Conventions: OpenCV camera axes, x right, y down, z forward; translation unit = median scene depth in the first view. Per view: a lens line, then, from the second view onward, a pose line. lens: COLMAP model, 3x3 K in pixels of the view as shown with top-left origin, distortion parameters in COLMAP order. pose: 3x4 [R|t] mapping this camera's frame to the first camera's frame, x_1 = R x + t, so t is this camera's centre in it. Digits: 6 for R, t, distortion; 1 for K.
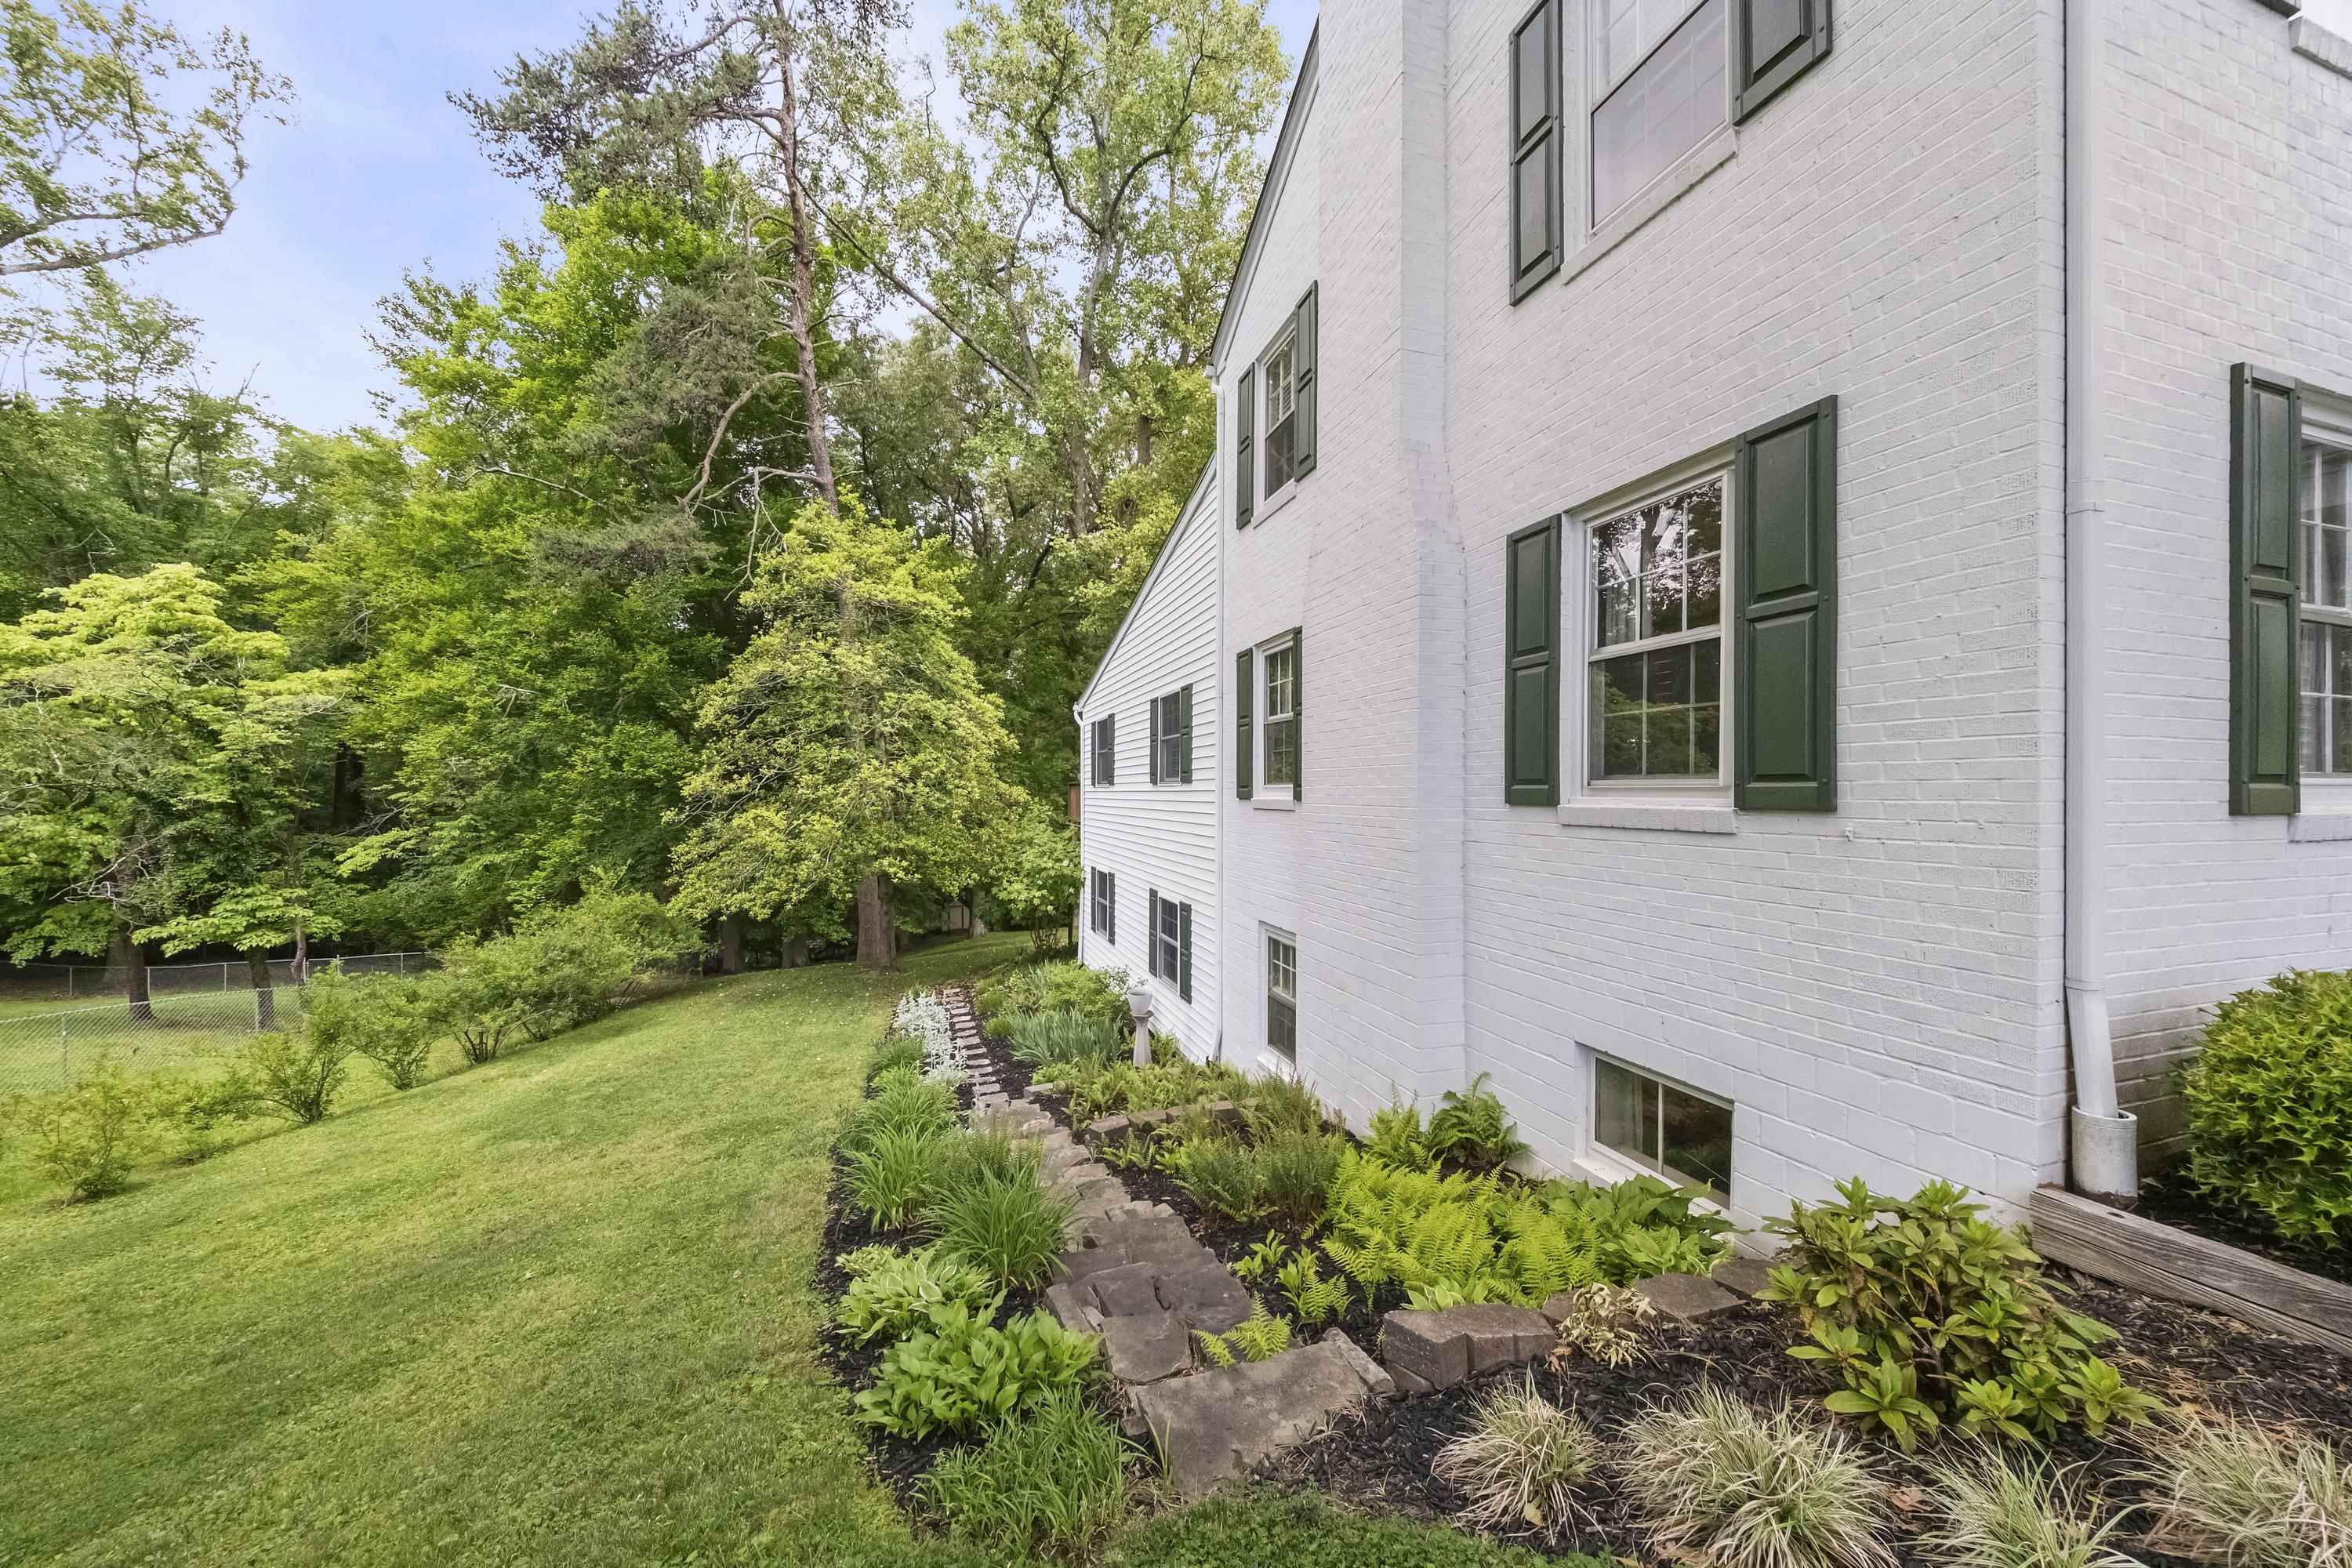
lens RADIAL K [[835.2, 0, 1176.0], [0, 835.2, 784.0], [0, 0, 1]] dist [0.000280, 0.000142]
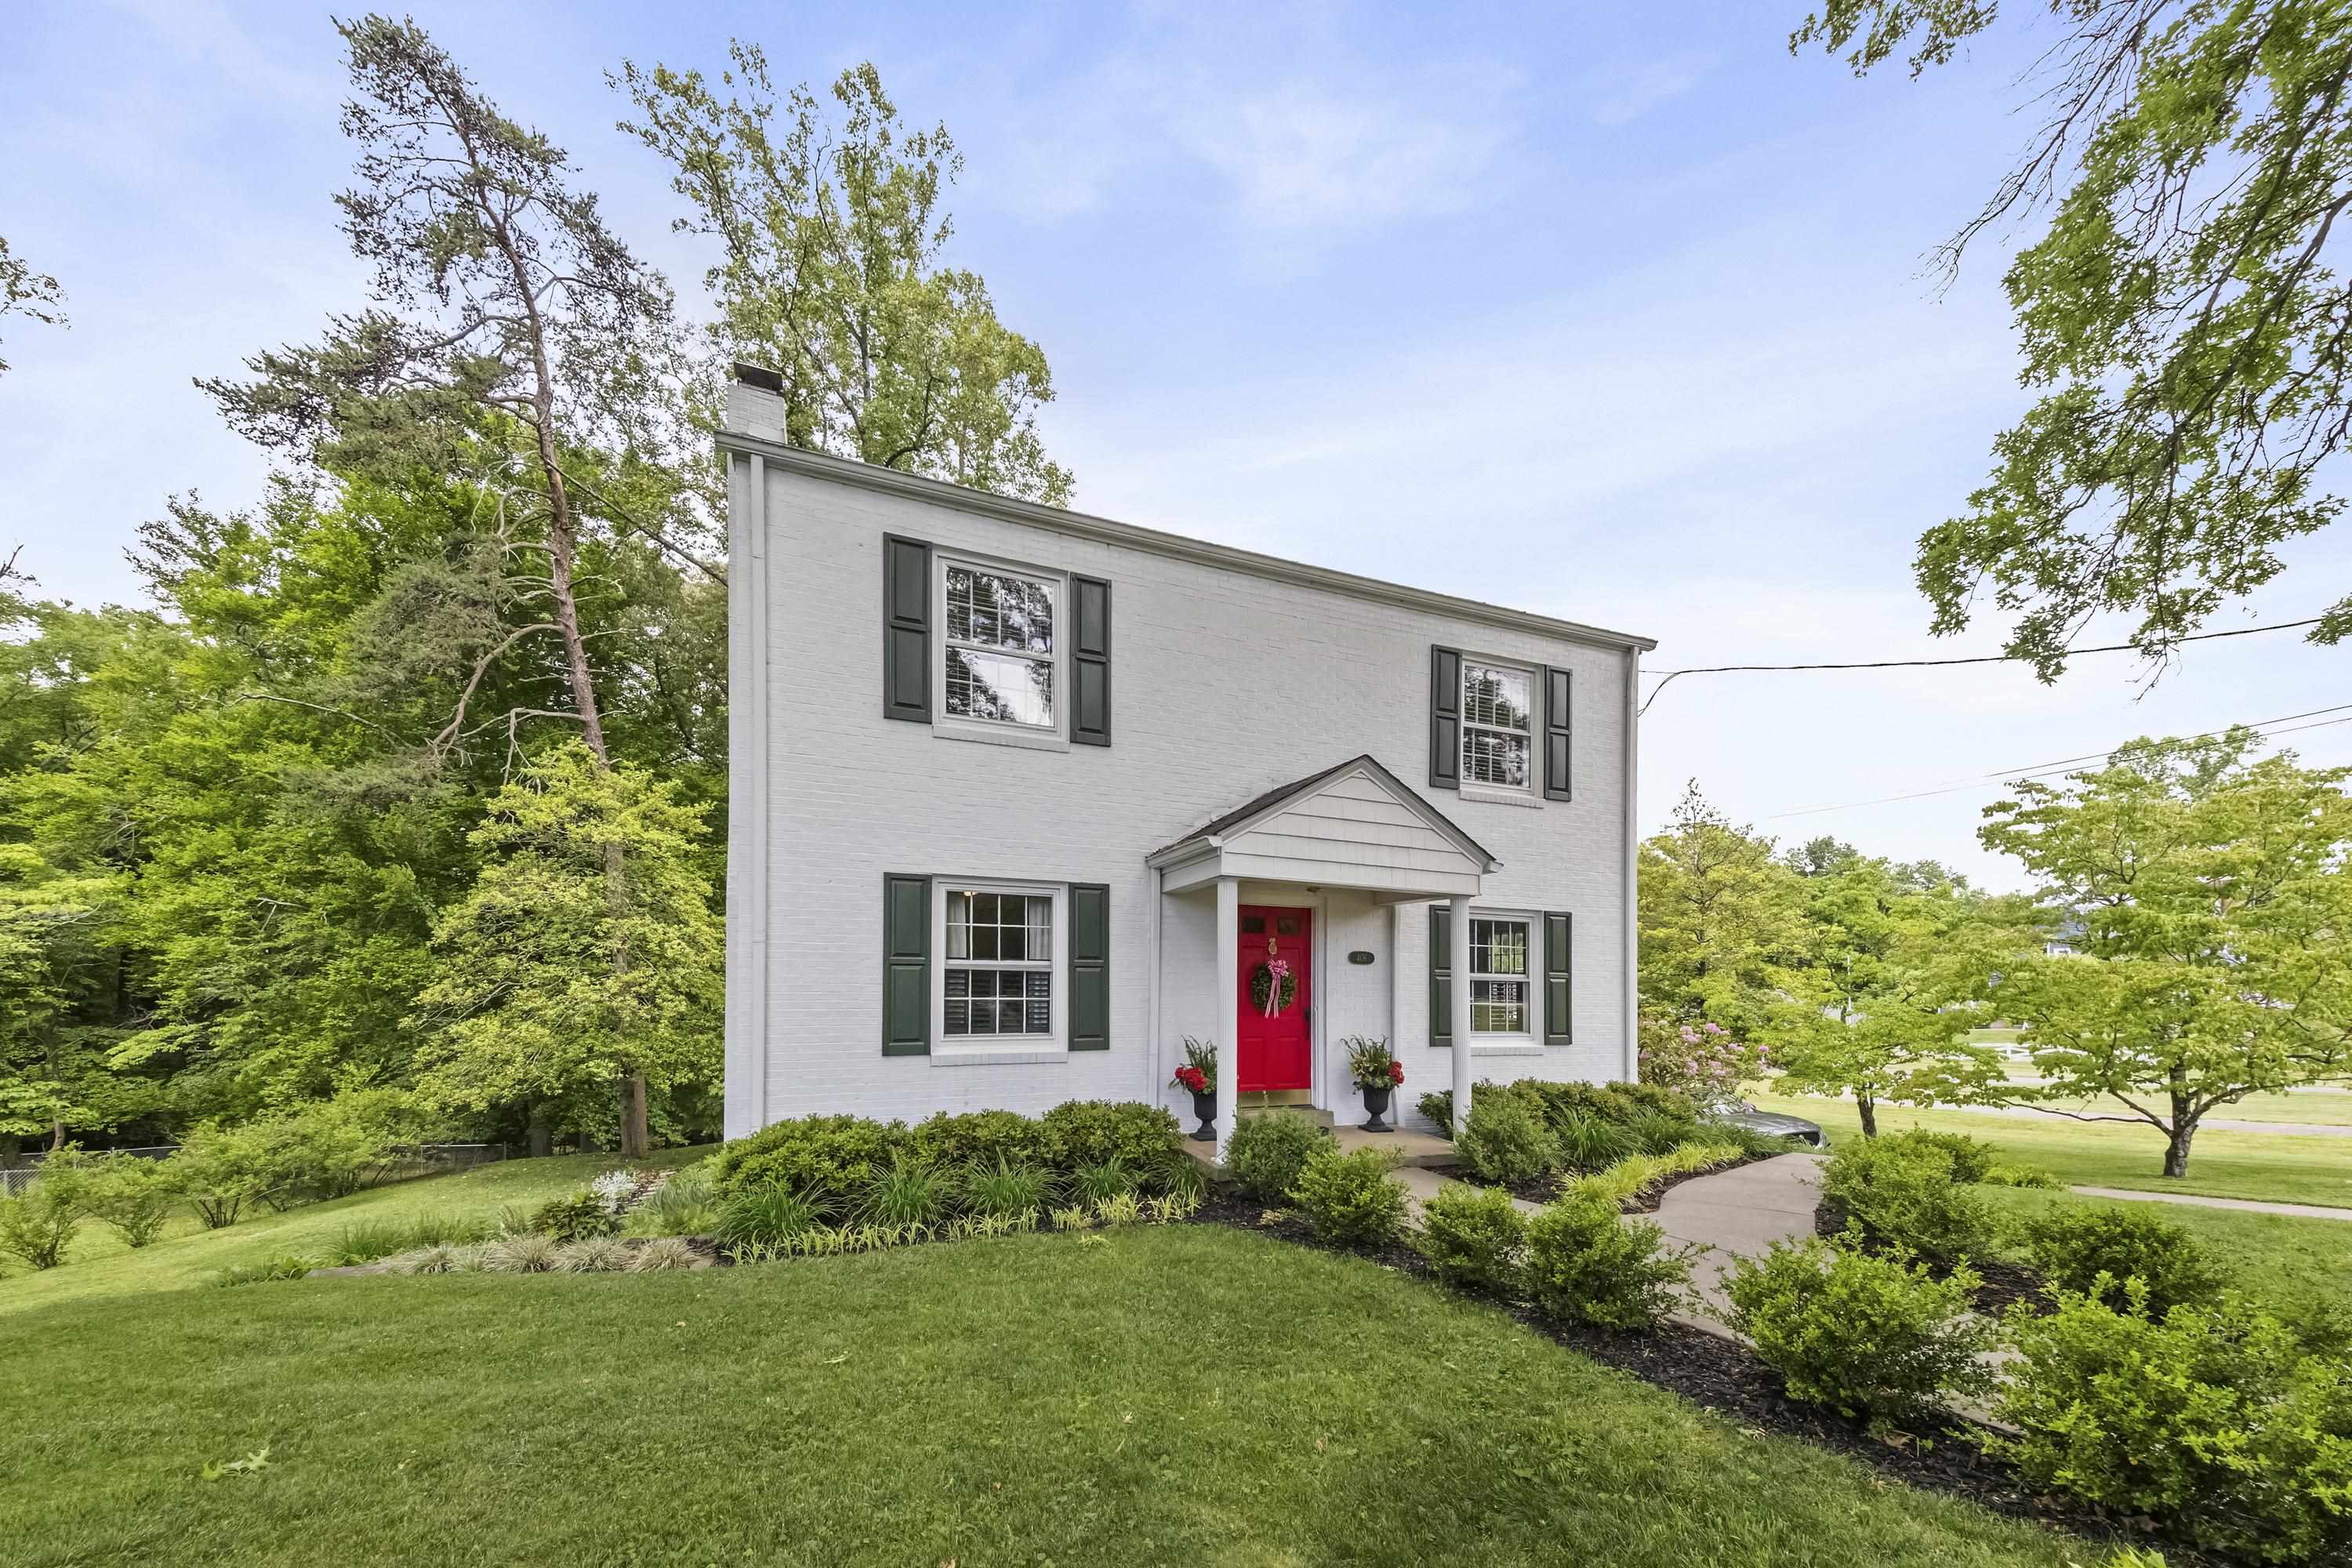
lens RADIAL K [[858.2, 0, 1194.8], [0, 858.2, 989.8], [0, 0, 1]] dist [-0.000696, 0.000003]
pose [[0.994992, 0.015358, 0.098765, 0.310844], [-0.016766, 0.999769, 0.013439, -0.034761], [-0.098536, -0.015027, 0.995020, -0.249966]]
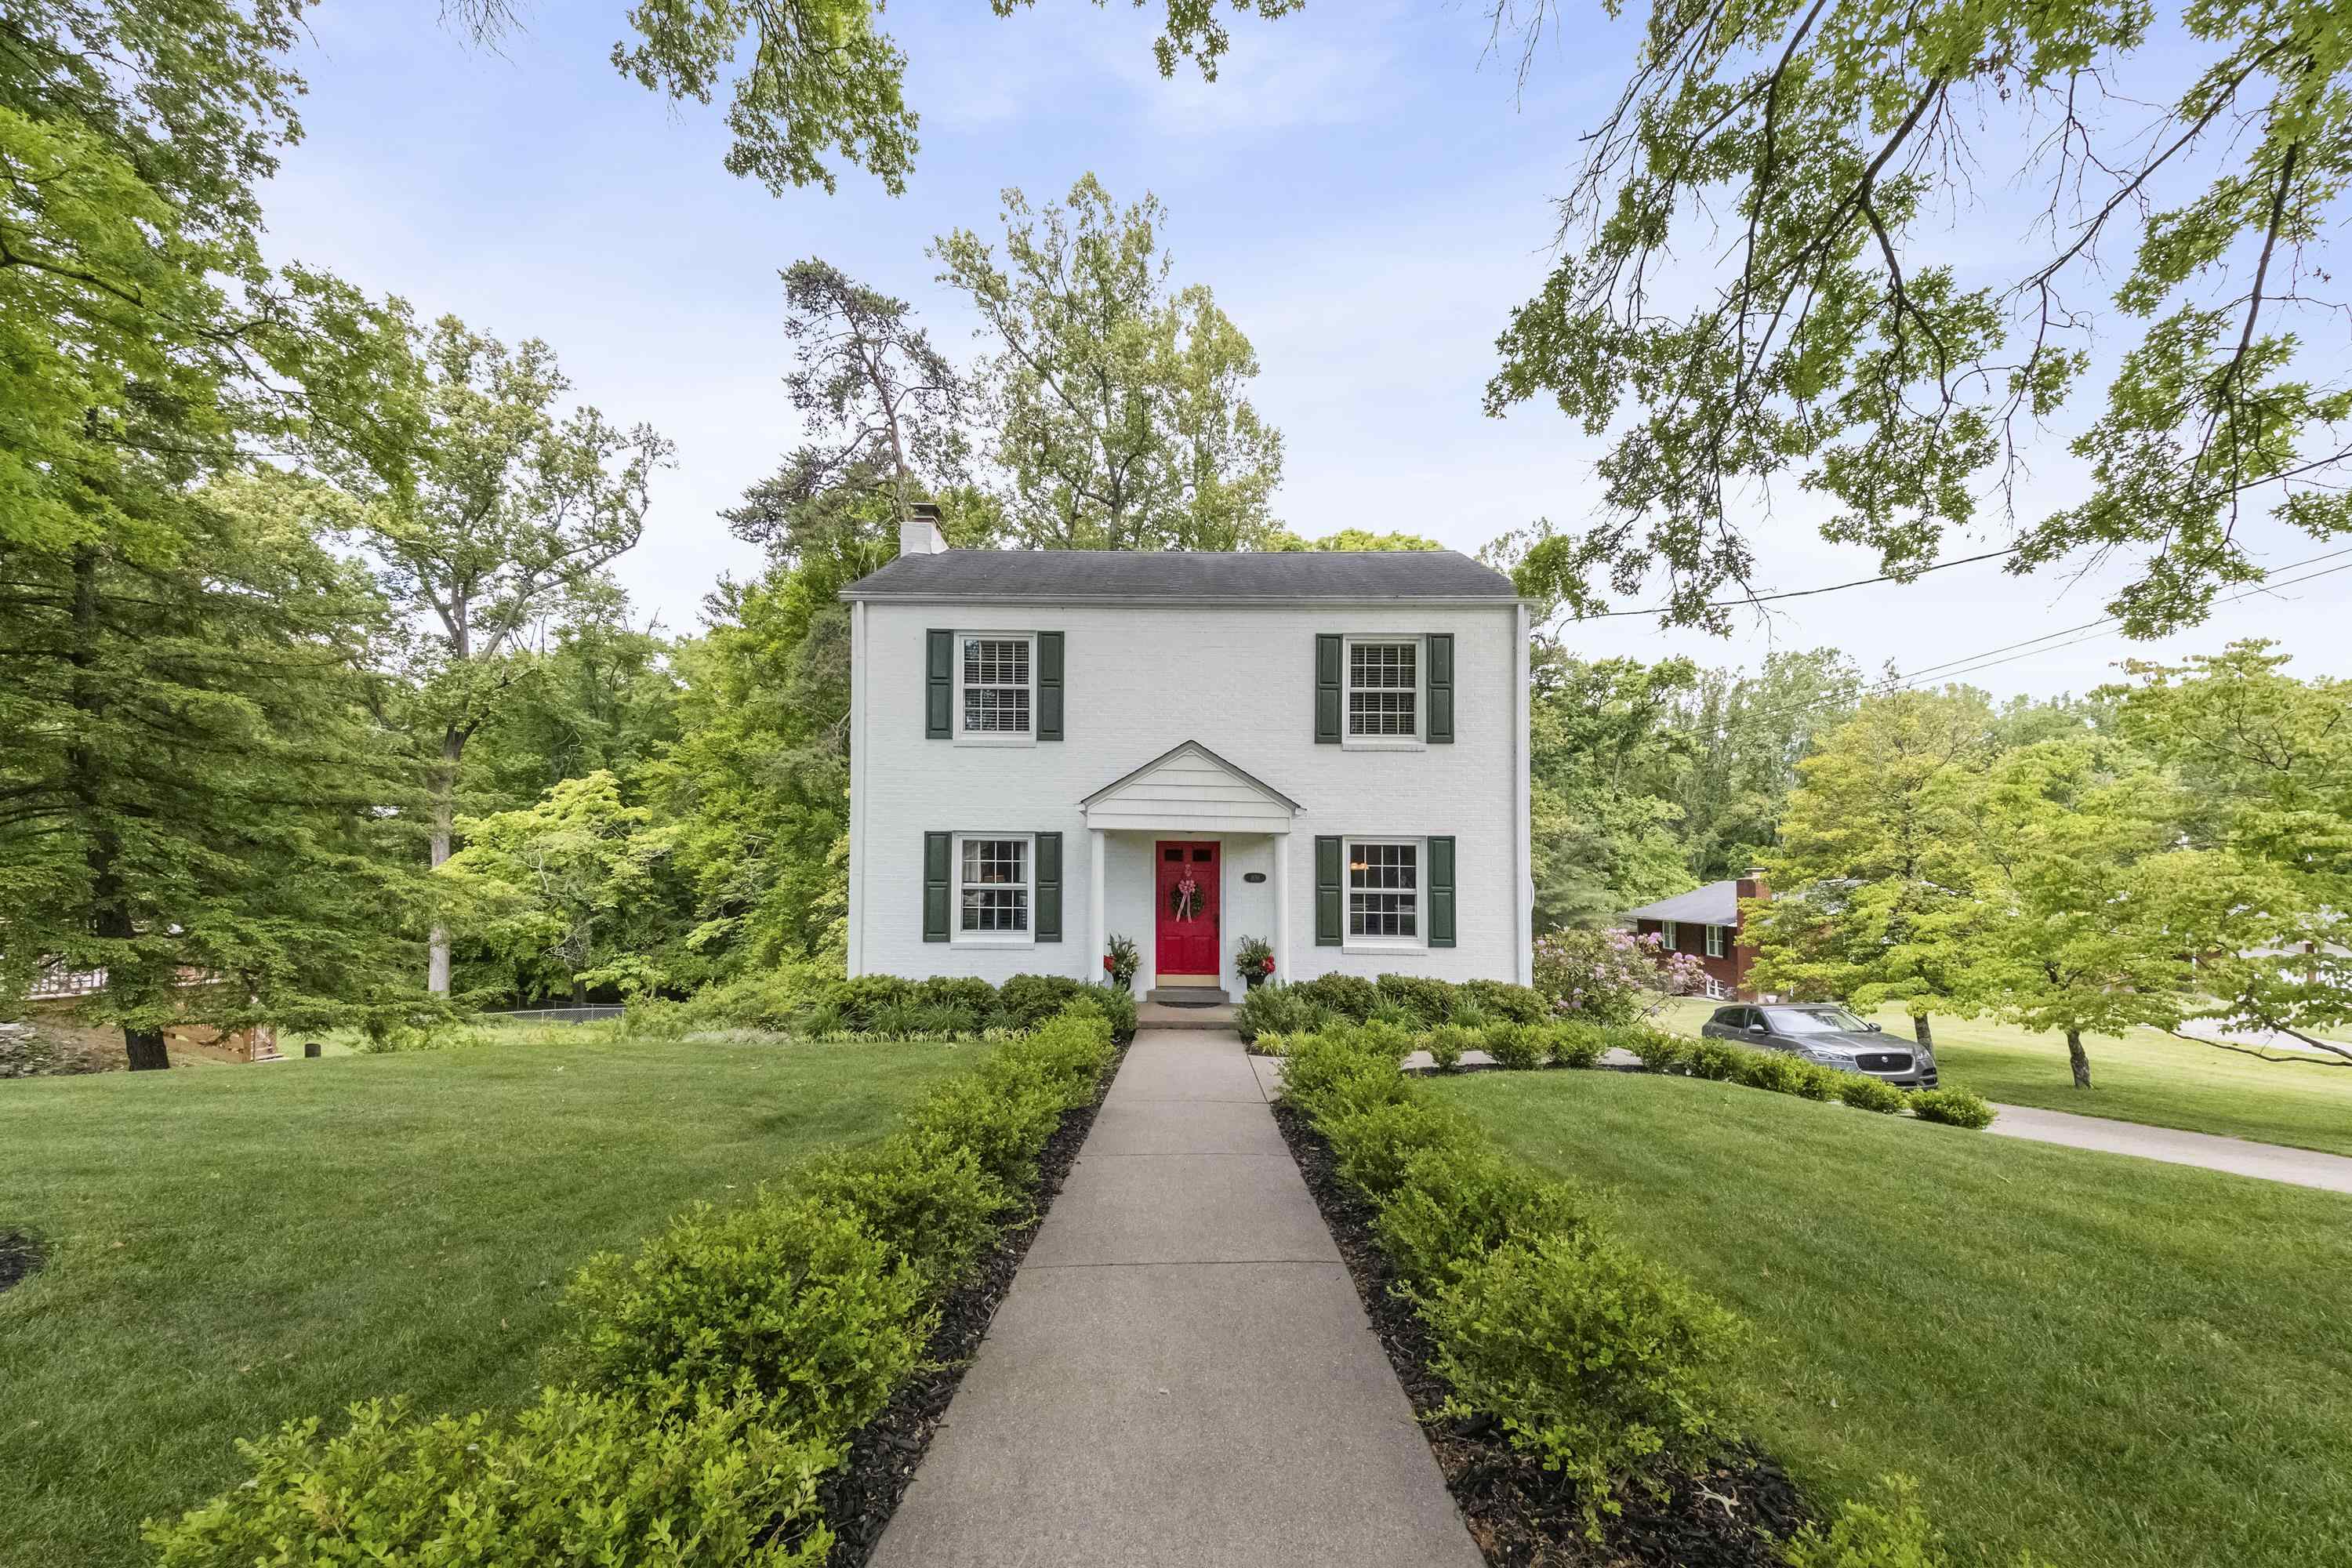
lens RADIAL K [[865.6, 0, 1178.1], [0, 865.6, 847.1], [0, 0, 1]] dist [0.053682, 0.000012]
pose [[0.948344, -0.002035, -0.317238, 0.560209], [-0.008924, 0.999413, -0.033087, -0.046750], [0.317119, 0.034208, 0.947769, -0.388219]]
